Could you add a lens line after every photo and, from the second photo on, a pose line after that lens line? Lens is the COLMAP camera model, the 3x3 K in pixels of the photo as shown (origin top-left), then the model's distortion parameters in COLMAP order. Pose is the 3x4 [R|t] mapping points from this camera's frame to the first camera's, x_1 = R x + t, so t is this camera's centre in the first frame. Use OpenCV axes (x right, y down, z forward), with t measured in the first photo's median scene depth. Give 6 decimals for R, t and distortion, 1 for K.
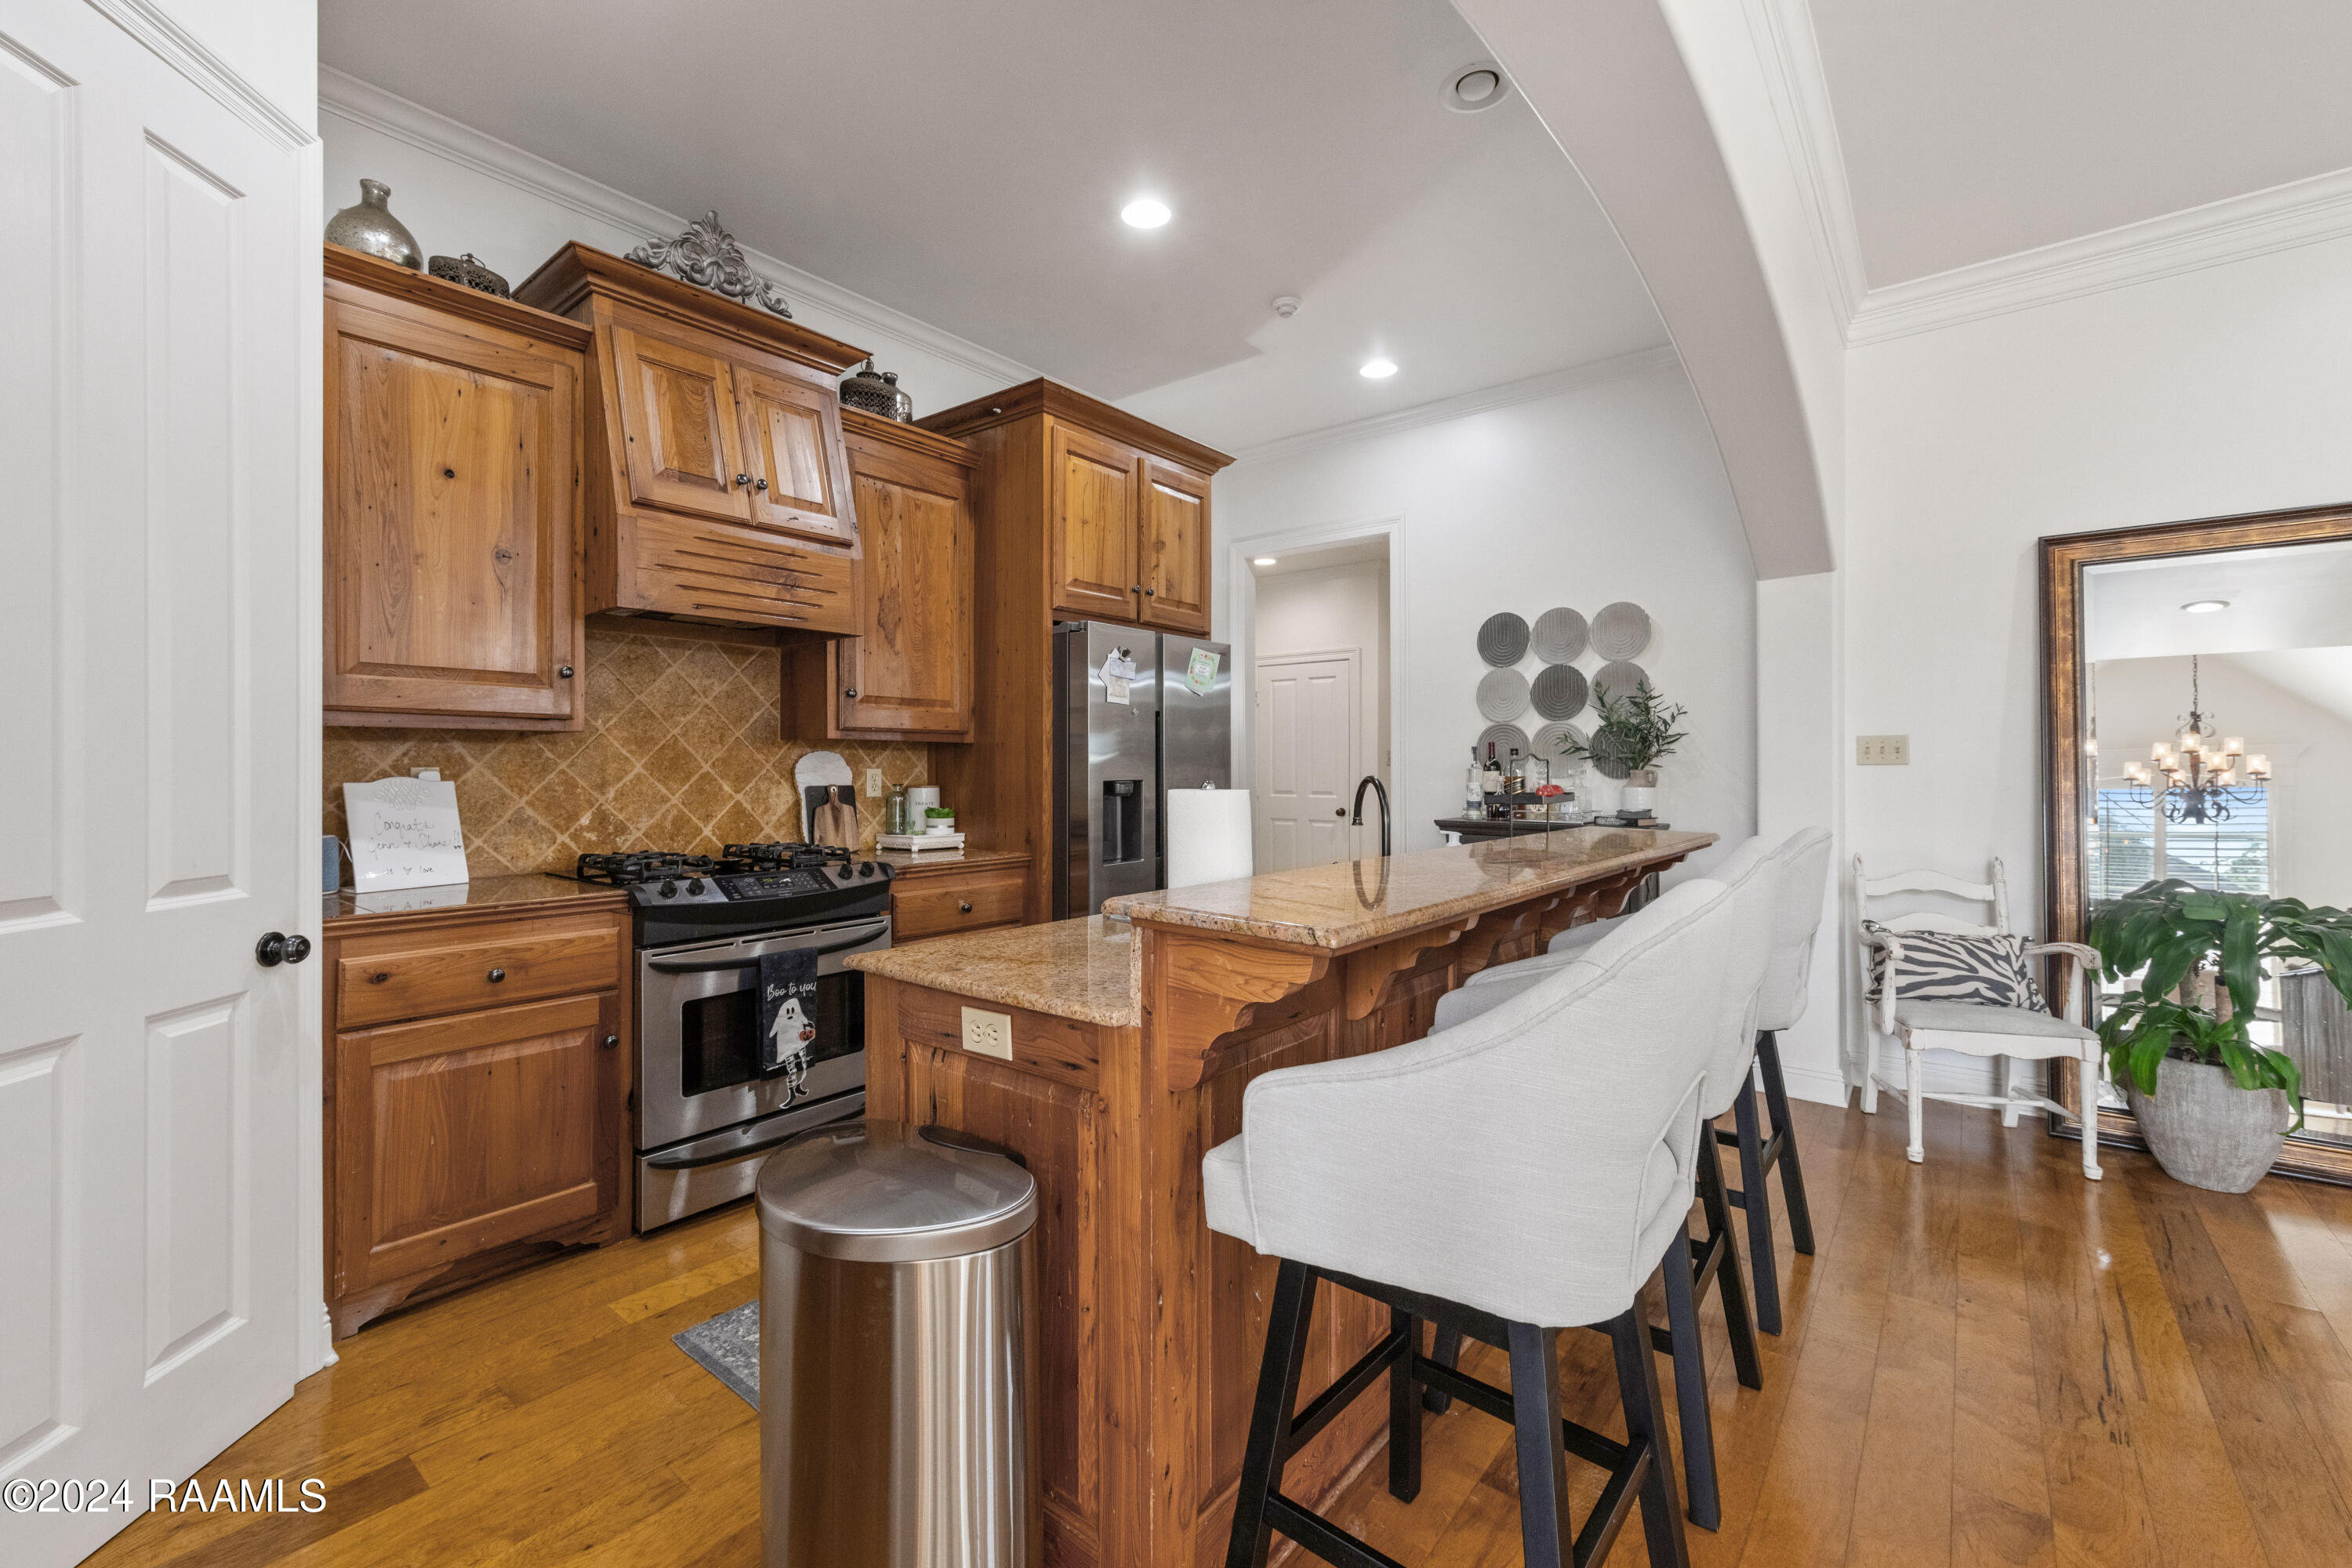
lens RADIAL K [[981.9, 0, 1178.9], [0, 981.9, 777.7], [0, 0, 1]] dist [0.002231, 0.000002]
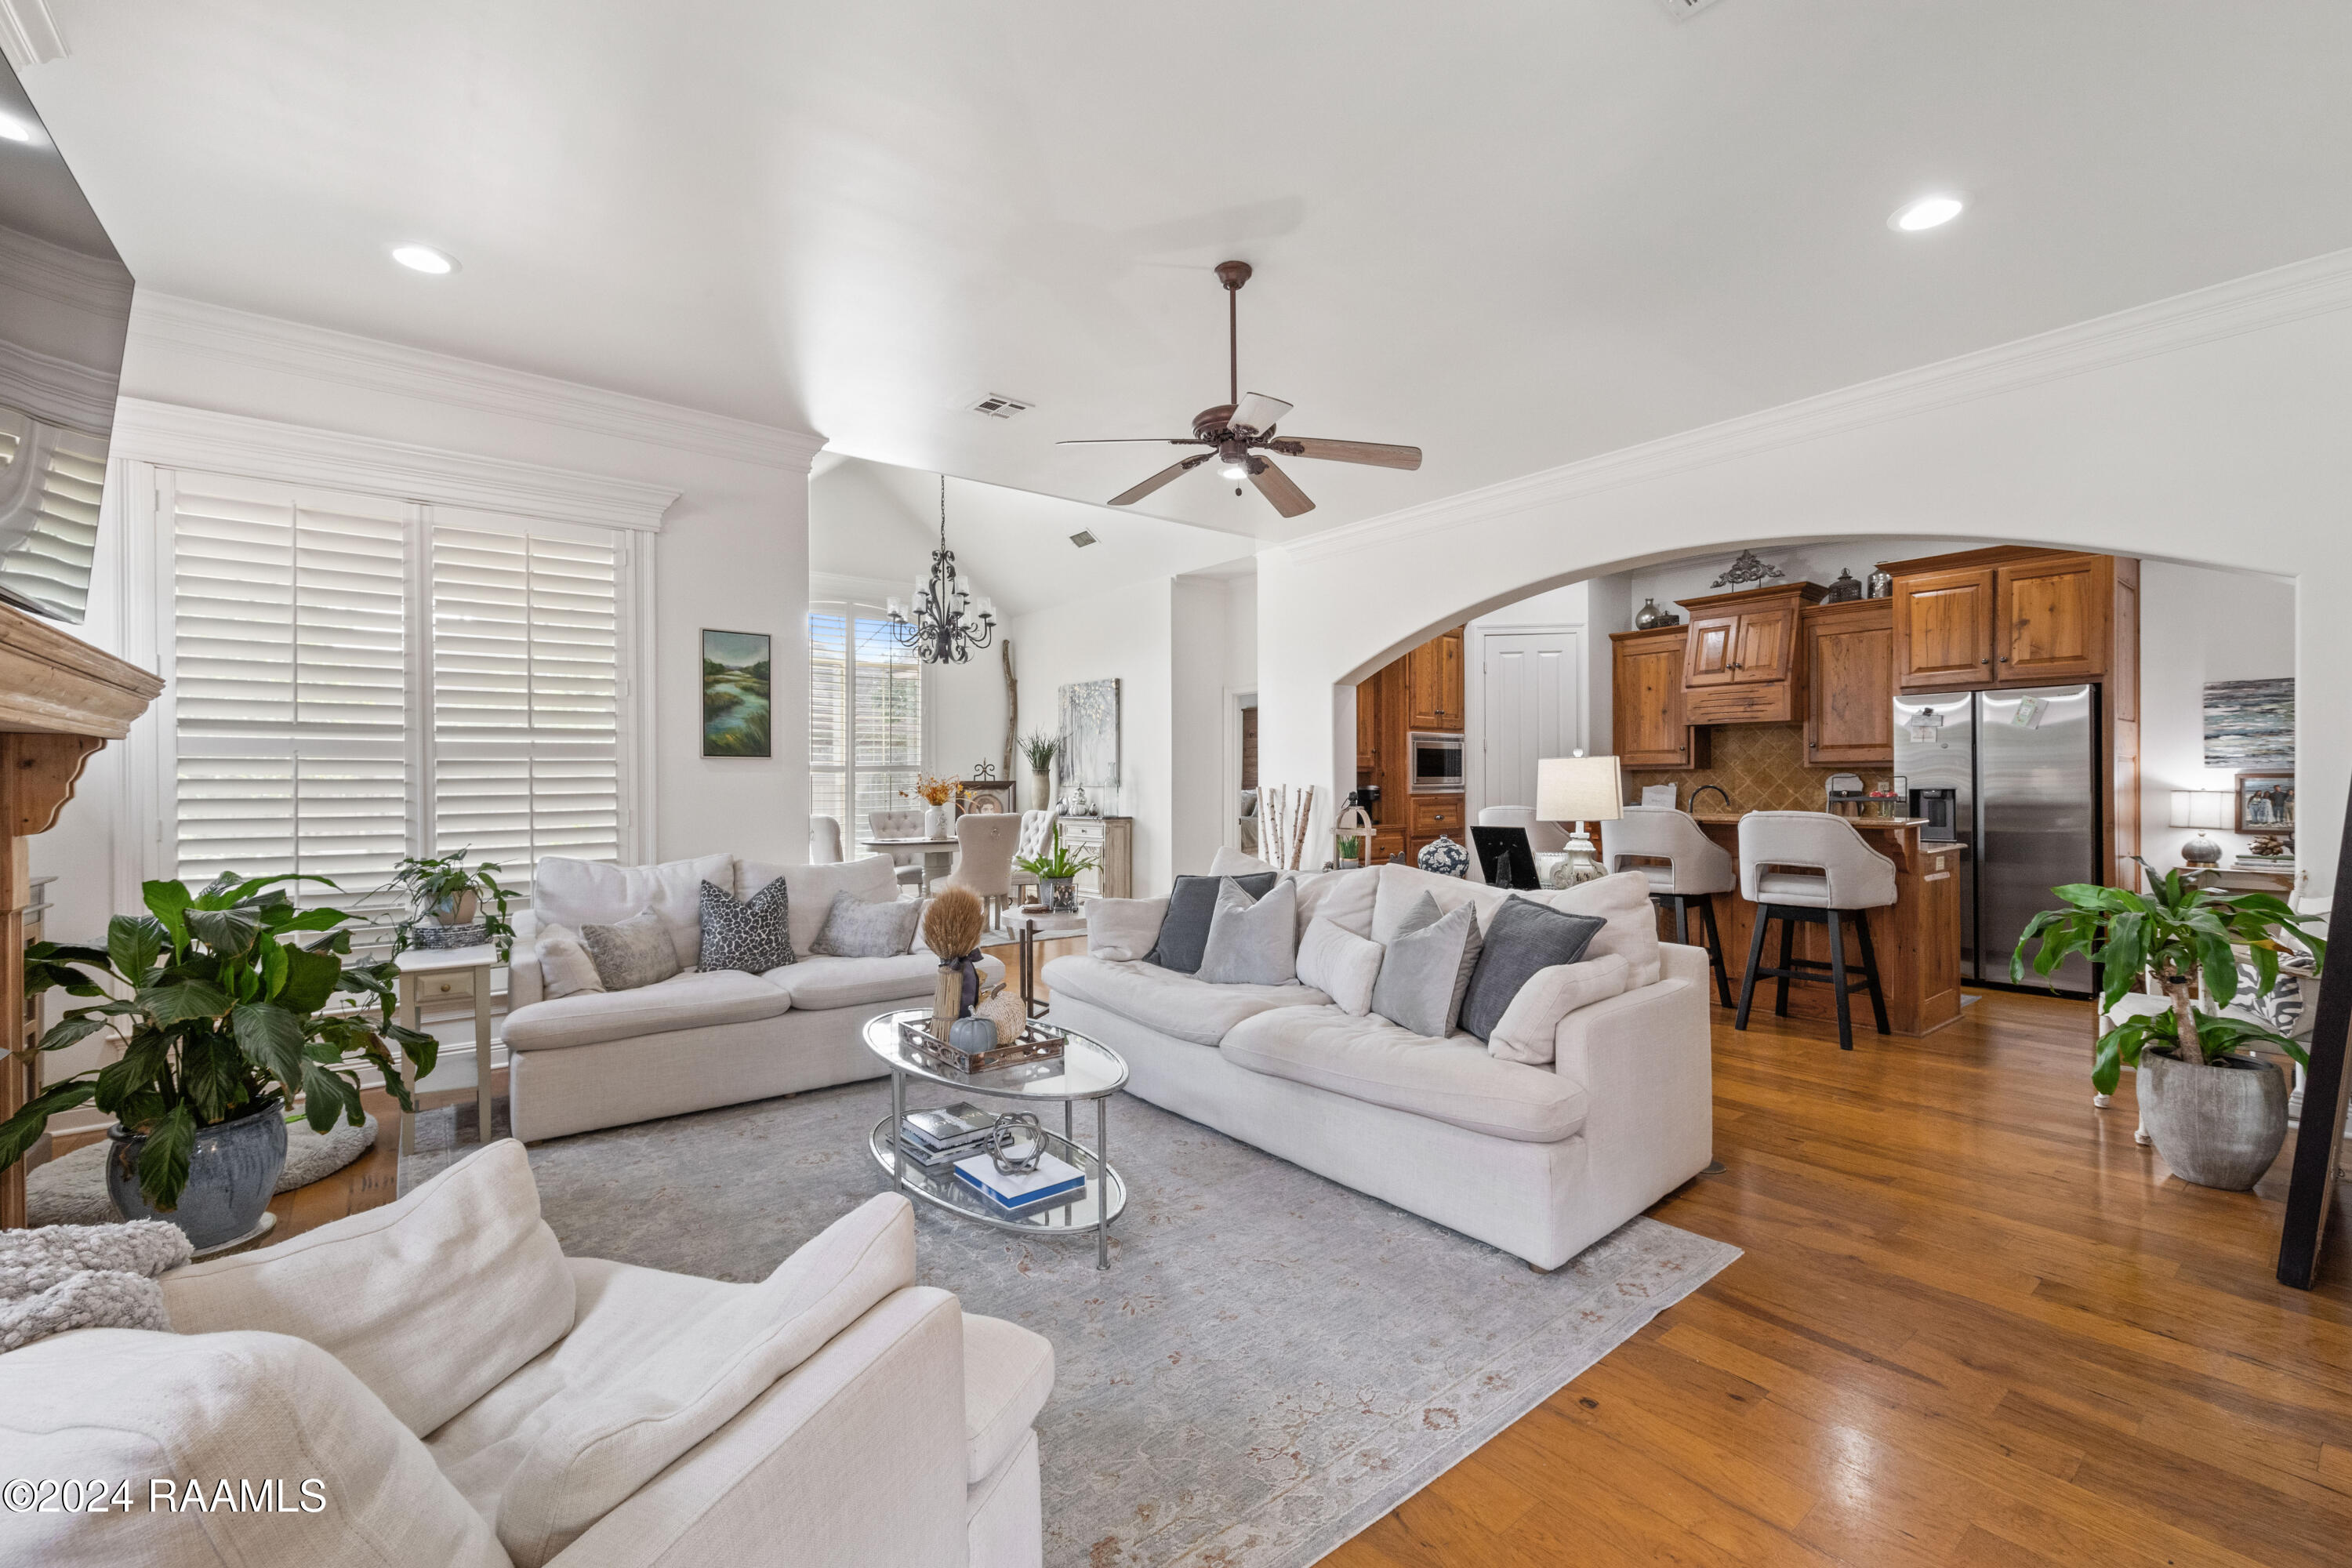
lens RADIAL K [[981.9, 0, 1178.9], [0, 981.9, 777.7], [0, 0, 1]] dist [0.002231, 0.000002]
pose [[-0.214012, -0.002135, -0.976829, 2.037994], [-0.006225, 0.999980, -0.000822, -0.009365], [0.976811, 0.005905, -0.214021, 0.159561]]
